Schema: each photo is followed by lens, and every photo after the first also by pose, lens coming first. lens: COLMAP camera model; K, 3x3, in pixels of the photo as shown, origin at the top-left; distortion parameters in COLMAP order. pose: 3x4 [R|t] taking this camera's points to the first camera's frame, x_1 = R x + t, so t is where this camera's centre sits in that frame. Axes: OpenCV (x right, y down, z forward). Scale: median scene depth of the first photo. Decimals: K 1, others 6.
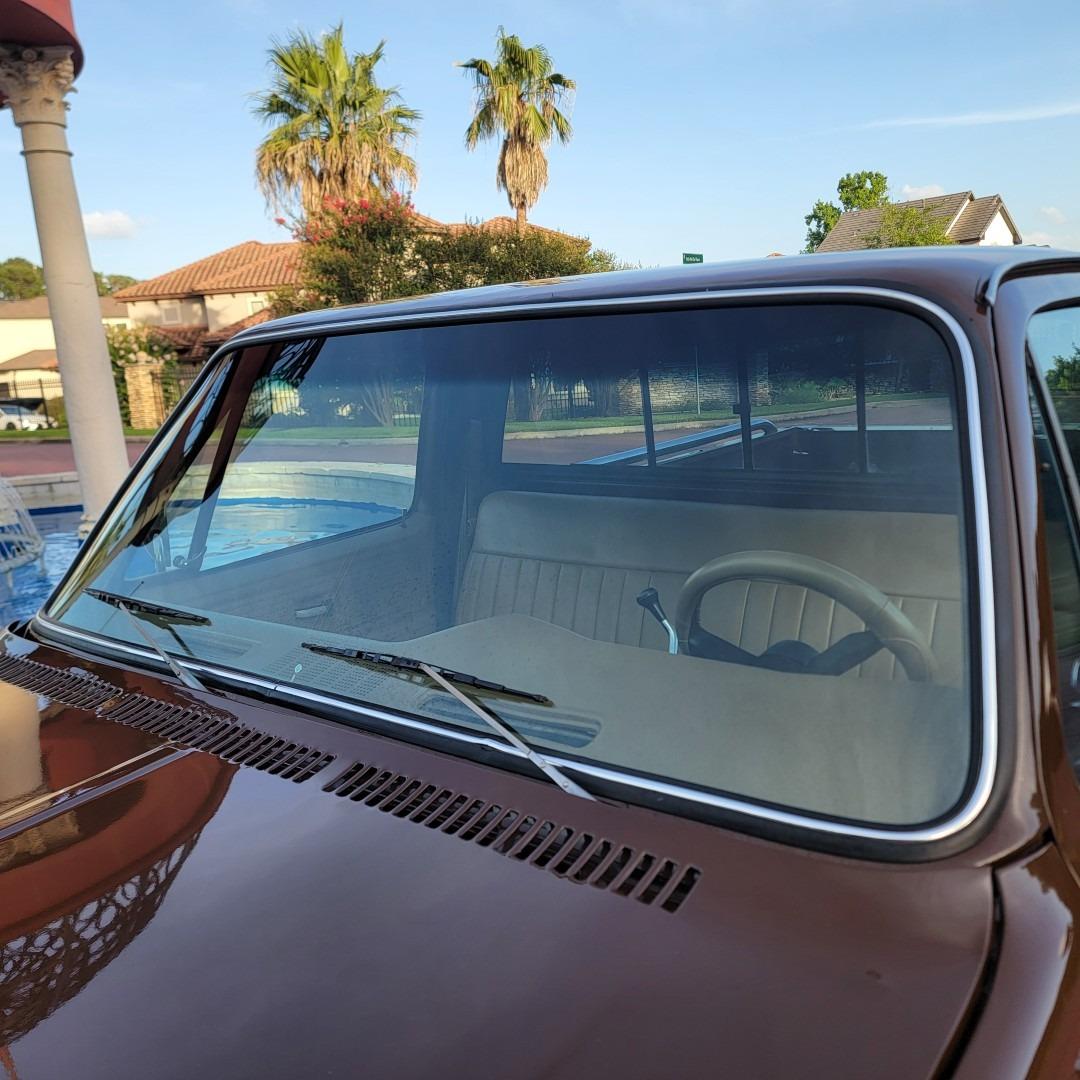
lens RADIAL K [[1013.1, 0, 558.5], [0, 1013.1, 547.4], [0, 0, 1]] dist [0.031367, 0.000000]
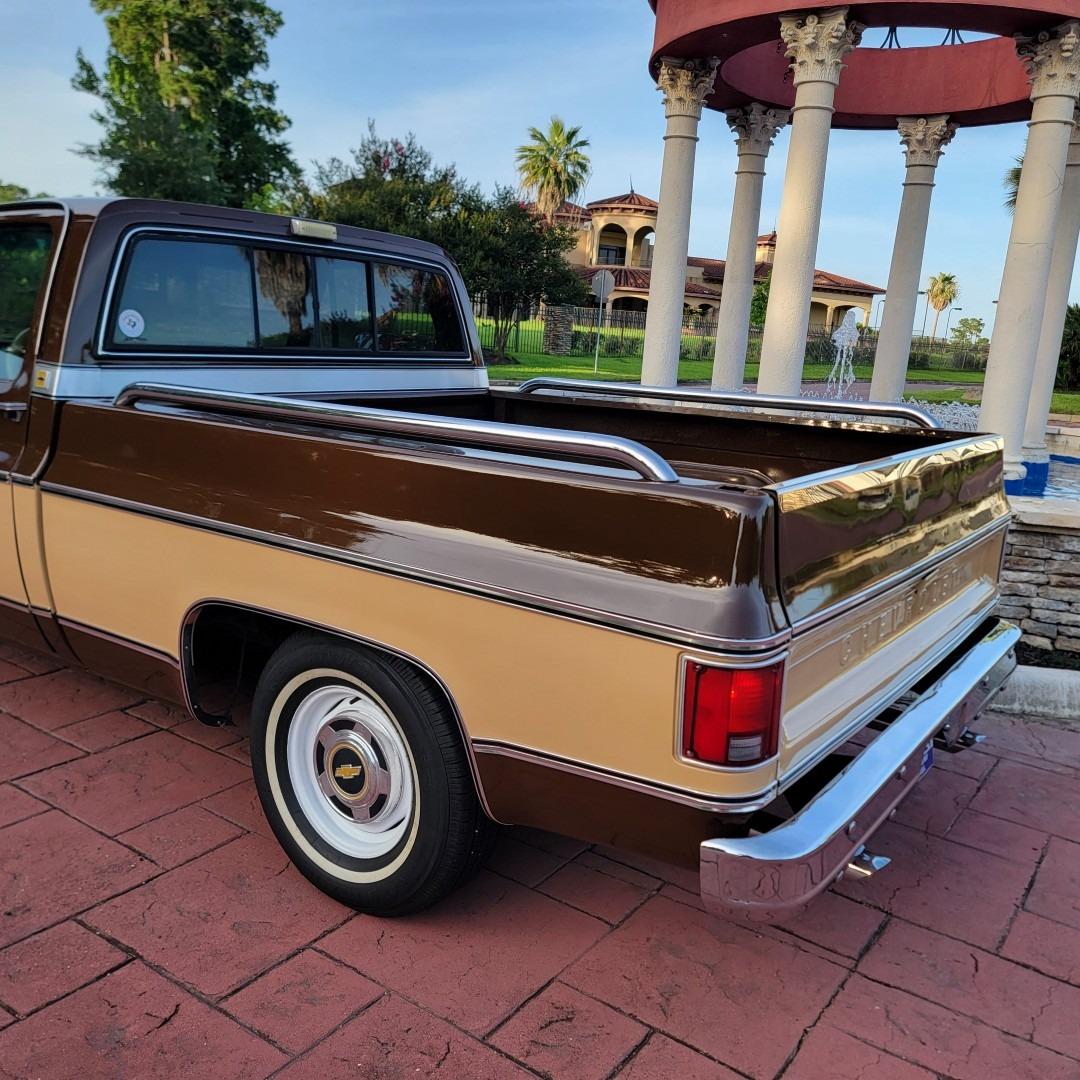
lens RADIAL K [[1008.2, 0, 548.6], [0, 1008.2, 546.2], [0, 0, 1]] dist [0.036977, 0.000000]
pose [[0.064494, 0.276245, -0.958921, 0.126055], [-0.260234, 0.932328, 0.251082, -0.020731], [0.963389, 0.233351, 0.132018, 0.090699]]
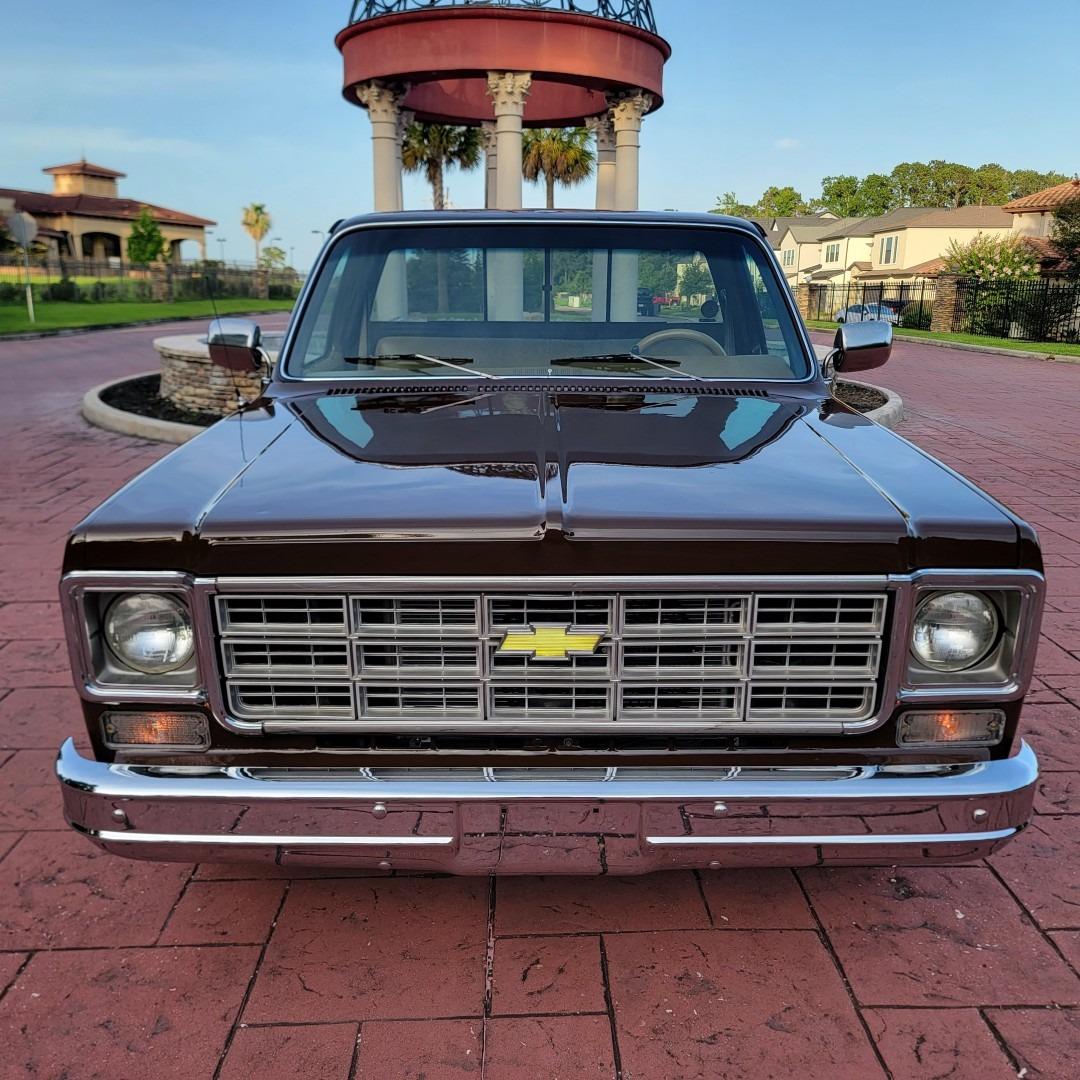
lens RADIAL K [[1008.2, 0, 544.1], [0, 1008.2, 552.0], [0, 0, 1]] dist [0.036977, 0.000000]
pose [[0.645028, 0.259559, -0.718726, 0.179438], [-0.194349, 0.965341, 0.174200, 0.005455], [0.739031, 0.027320, 0.673117, -0.061938]]
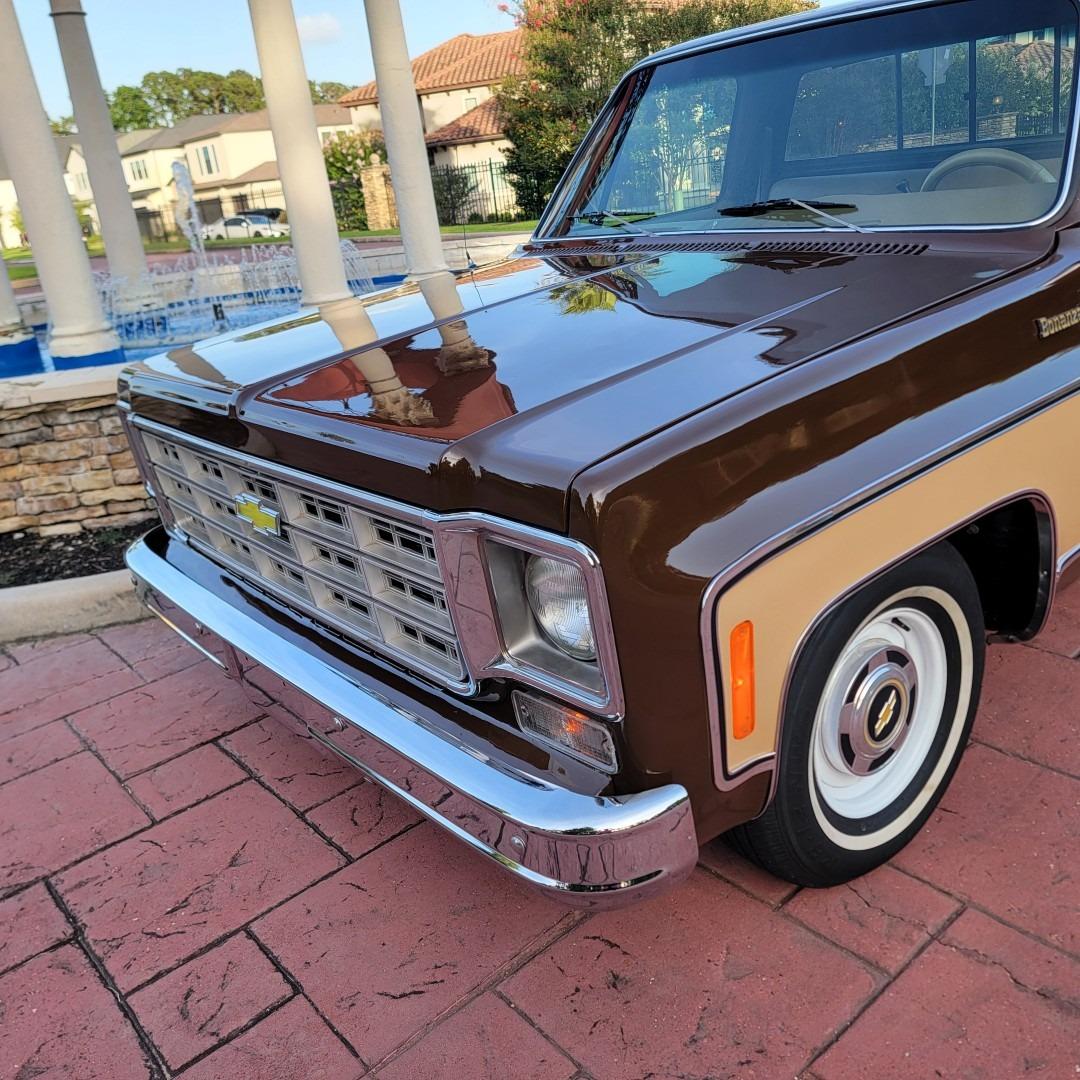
lens RADIAL K [[1008.2, 0, 548.8], [0, 1008.2, 538.9], [0, 0, 1]] dist [0.036977, 0.000000]
pose [[0.978542, 0.027967, -0.204142, -0.006768], [0.008921, 0.984067, 0.177575, 0.015996], [0.205856, -0.175585, 0.962701, -0.045843]]
